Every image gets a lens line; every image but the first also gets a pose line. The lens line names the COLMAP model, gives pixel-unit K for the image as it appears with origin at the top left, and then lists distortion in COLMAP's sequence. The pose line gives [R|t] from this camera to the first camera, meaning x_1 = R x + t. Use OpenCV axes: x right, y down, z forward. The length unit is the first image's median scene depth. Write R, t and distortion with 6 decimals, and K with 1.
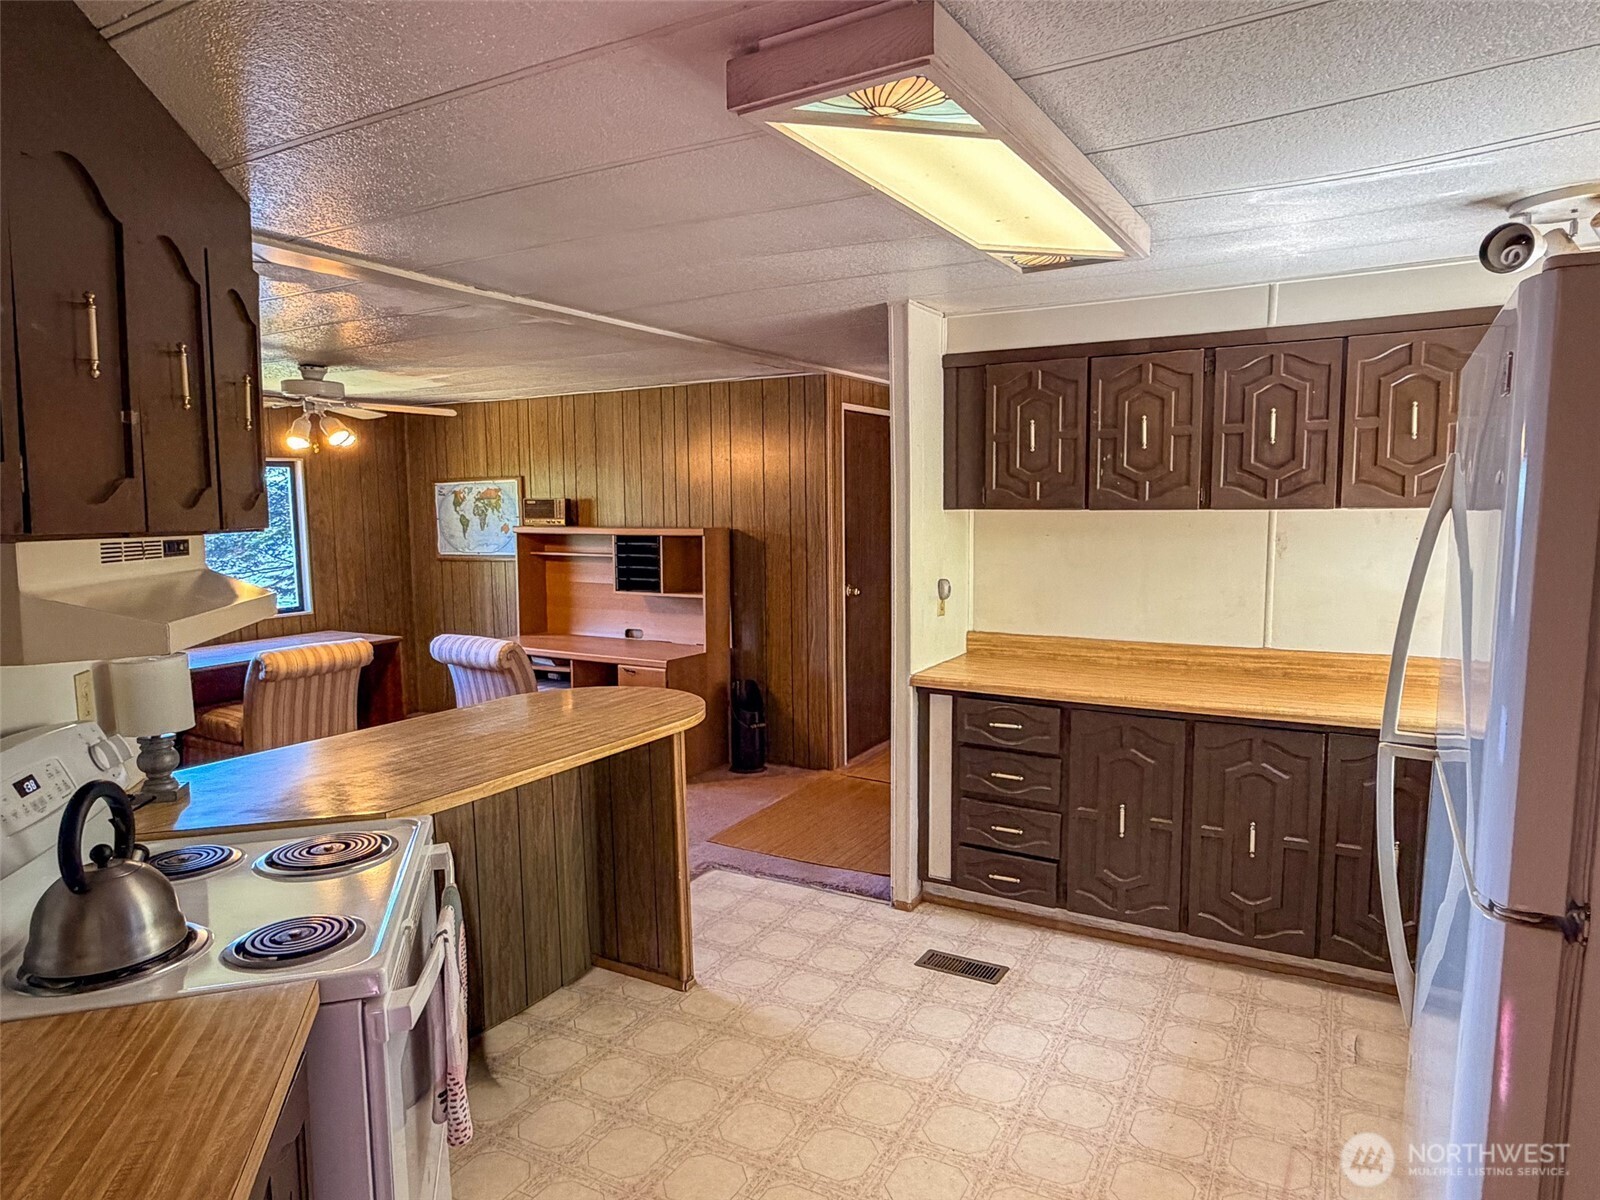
lens RADIAL K [[991.4, 0, 803.7], [0, 991.4, 605.4], [0, 0, 1]] dist [0.002031, 0.001024]
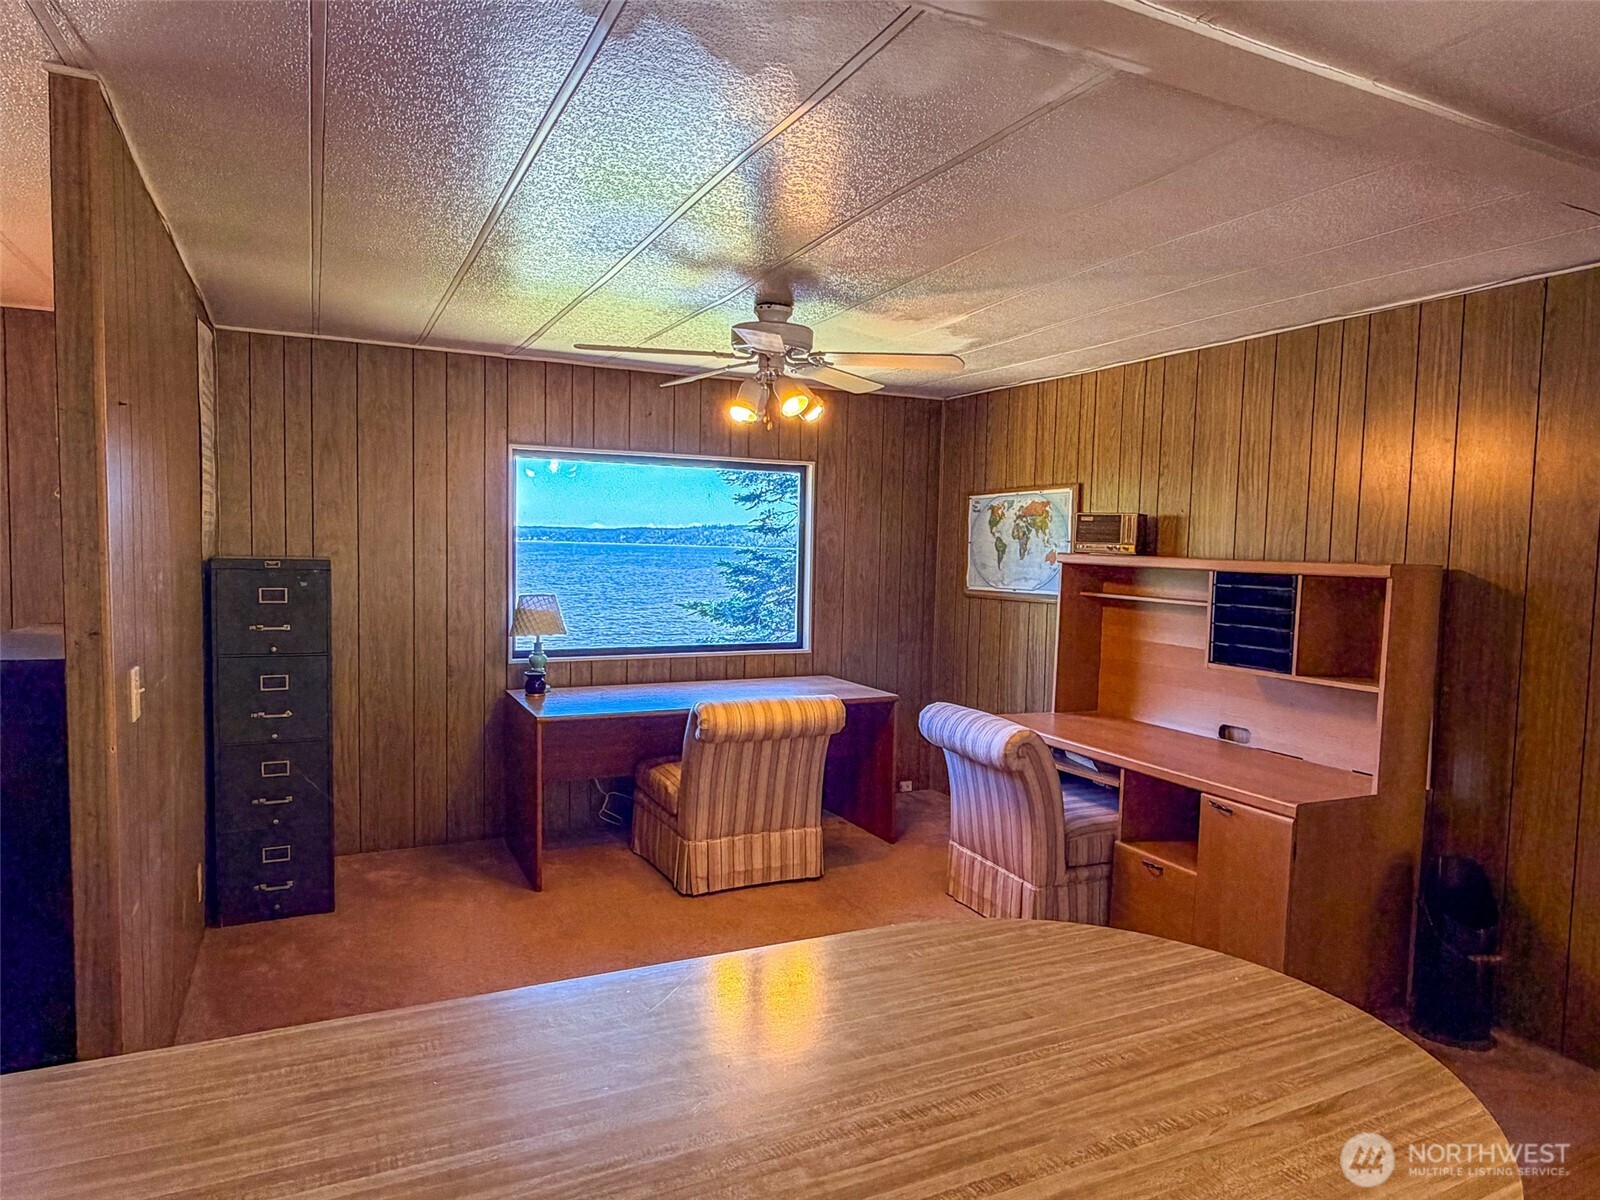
lens RADIAL K [[991.4, 0, 803.7], [0, 991.4, 605.4], [0, 0, 1]] dist [0.002031, 0.001024]
pose [[0.834442, 0.064171, -0.547347, -0.064467], [-0.089916, 0.995742, -0.020338, -0.014475], [0.543711, 0.066186, 0.836659, 0.345058]]
